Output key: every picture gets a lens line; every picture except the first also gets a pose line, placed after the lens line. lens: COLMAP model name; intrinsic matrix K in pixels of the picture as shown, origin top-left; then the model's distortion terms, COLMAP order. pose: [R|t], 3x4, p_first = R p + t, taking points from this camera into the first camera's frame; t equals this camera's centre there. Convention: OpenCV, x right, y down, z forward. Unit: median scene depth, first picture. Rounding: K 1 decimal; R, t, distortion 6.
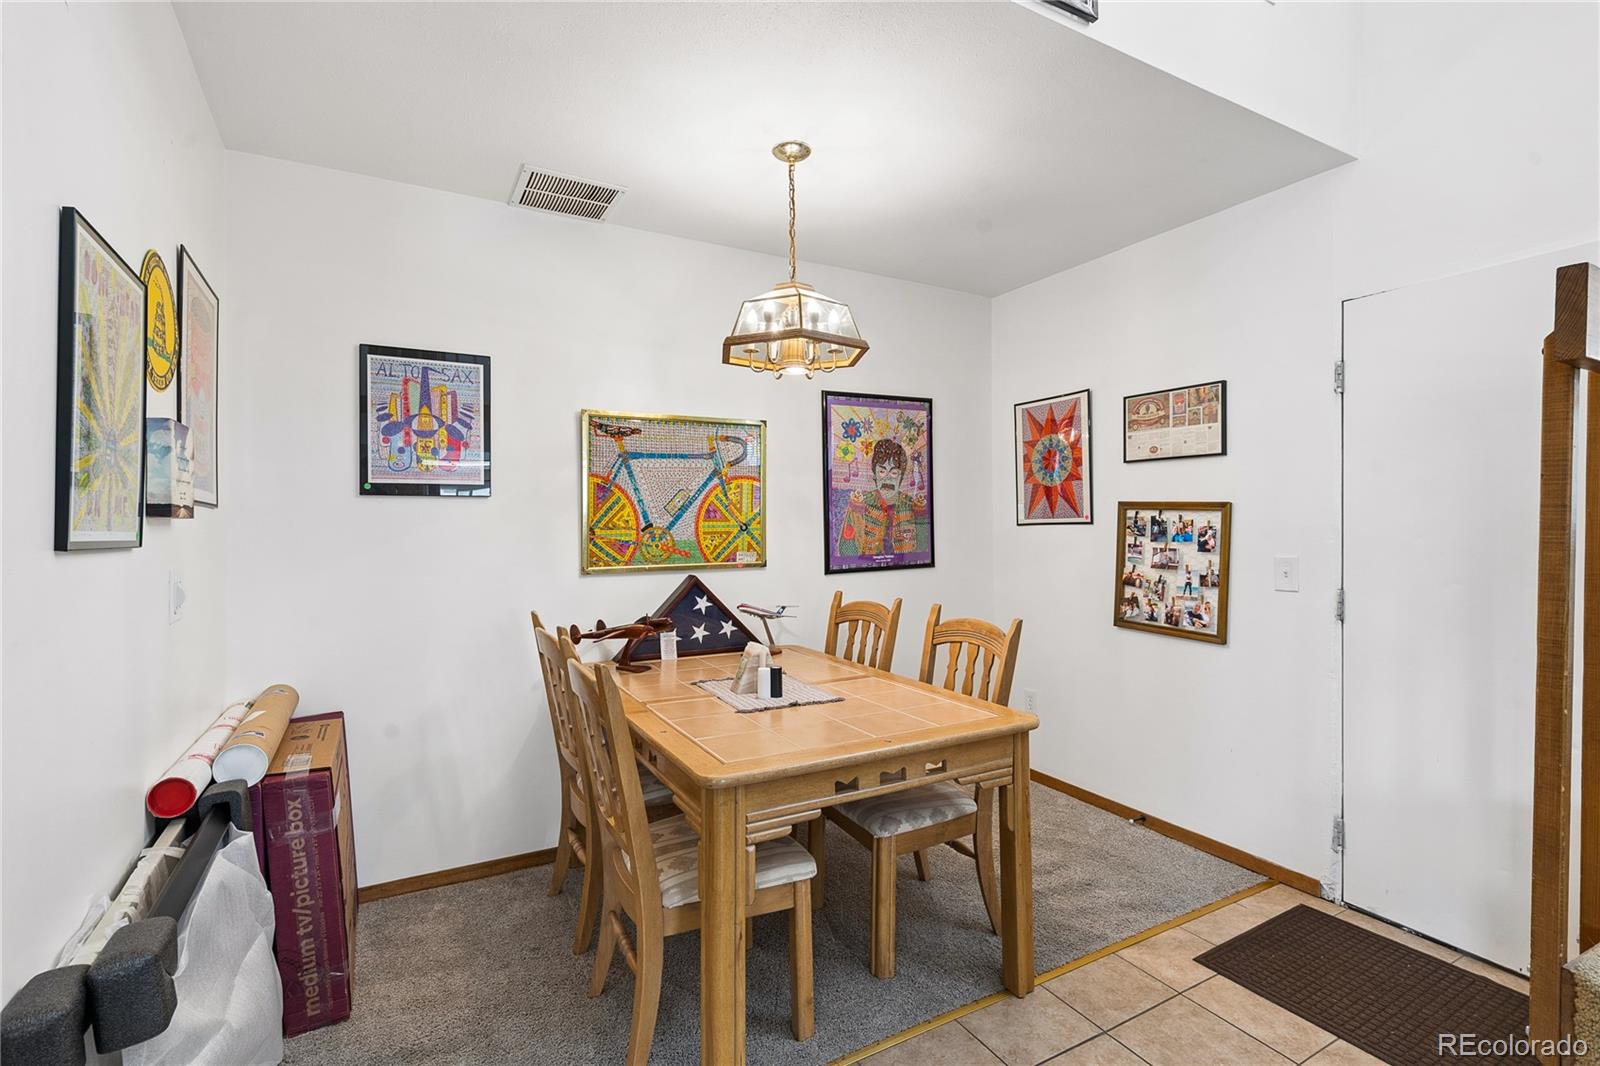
lens RADIAL K [[740.0, 0, 803.2], [0, 740.0, 524.3], [0, 0, 1]] dist [-0.004369, 0.002701]
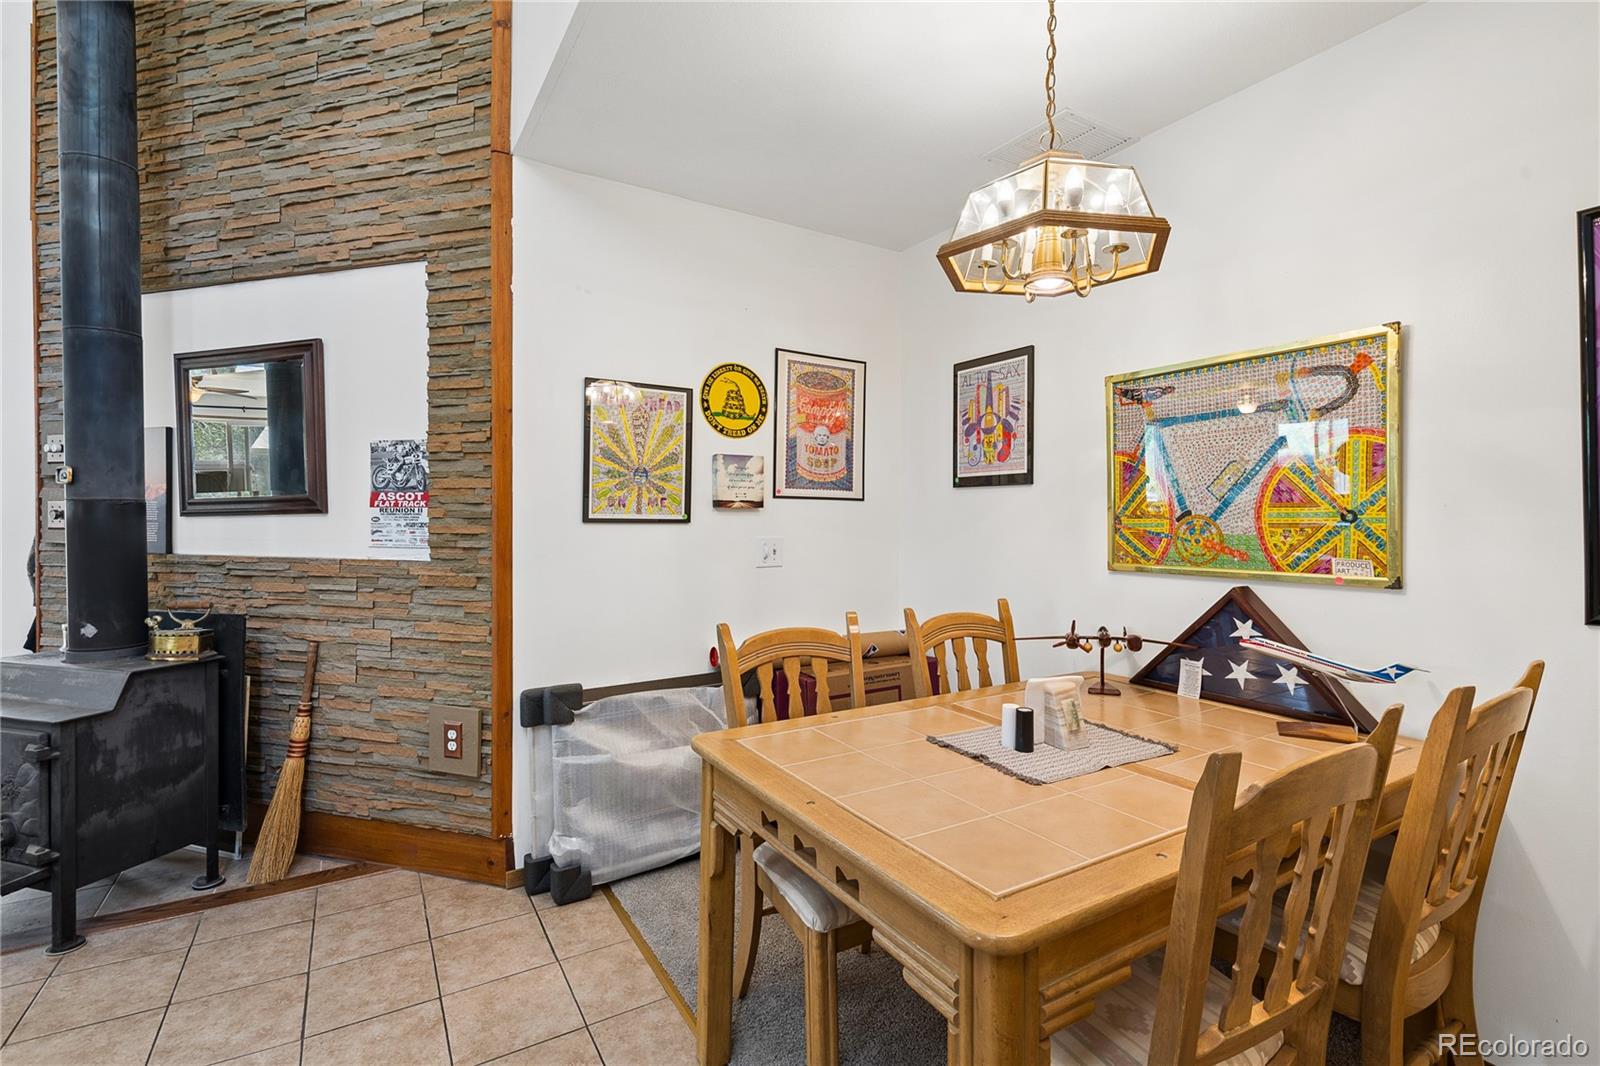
lens RADIAL K [[740.0, 0, 811.4], [0, 740.0, 525.6], [0, 0, 1]] dist [-0.004369, 0.002701]
pose [[0.048225, 0.013921, -0.998739, 0.525596], [-0.009197, 0.999867, 0.013492, 0.007628], [0.998794, 0.008535, 0.048347, 0.600085]]
